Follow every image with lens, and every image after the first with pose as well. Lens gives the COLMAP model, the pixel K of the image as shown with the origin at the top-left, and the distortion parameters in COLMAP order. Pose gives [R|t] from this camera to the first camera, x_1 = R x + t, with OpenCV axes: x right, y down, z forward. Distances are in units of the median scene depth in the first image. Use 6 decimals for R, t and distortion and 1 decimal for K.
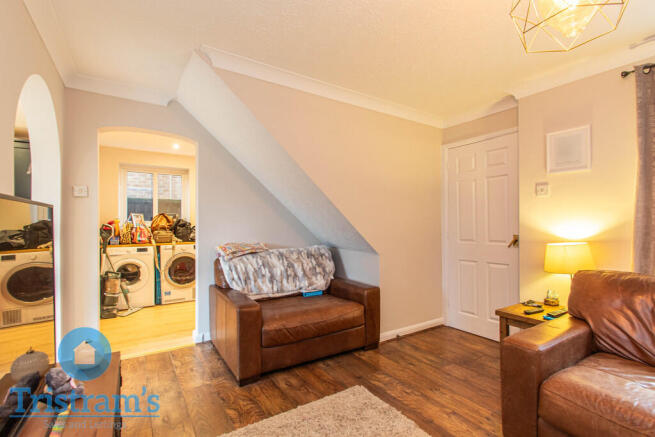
lens RADIAL K [[317.2, 0, 332.0], [0, 317.2, 224.5], [0, 0, 1]] dist [0.003420, -0.000149]
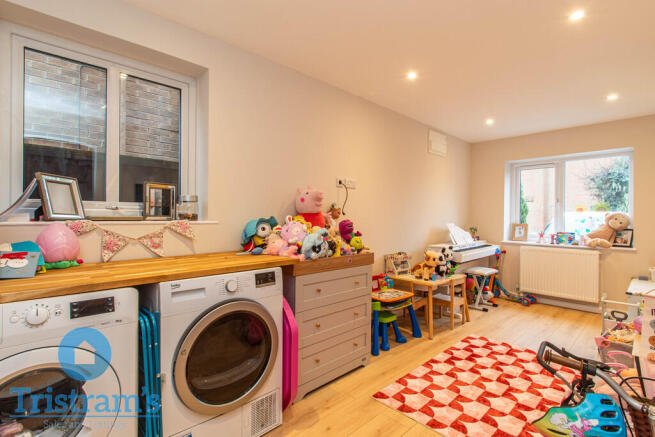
lens RADIAL K [[317.2, 0, 332.0], [0, 317.2, 224.5], [0, 0, 1]] dist [0.003420, -0.000149]
pose [[0.978730, 0.004706, 0.205097, -0.317335], [-0.009474, 0.999707, 0.022269, 0.002742], [-0.204932, -0.023739, 0.978488, 0.487683]]
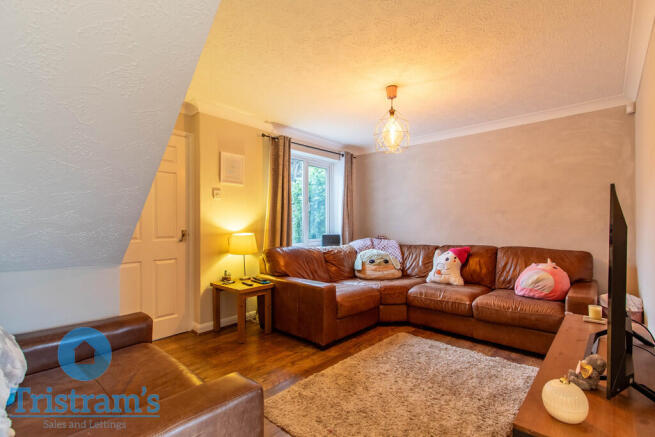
lens RADIAL K [[317.2, 0, 332.0], [0, 317.2, 224.5], [0, 0, 1]] dist [0.003420, -0.000149]
pose [[-0.277726, -0.004041, 0.960652, -0.872806], [0.001684, 0.999988, 0.004693, 0.010995], [-0.960659, 0.002921, -0.277715, 1.132280]]
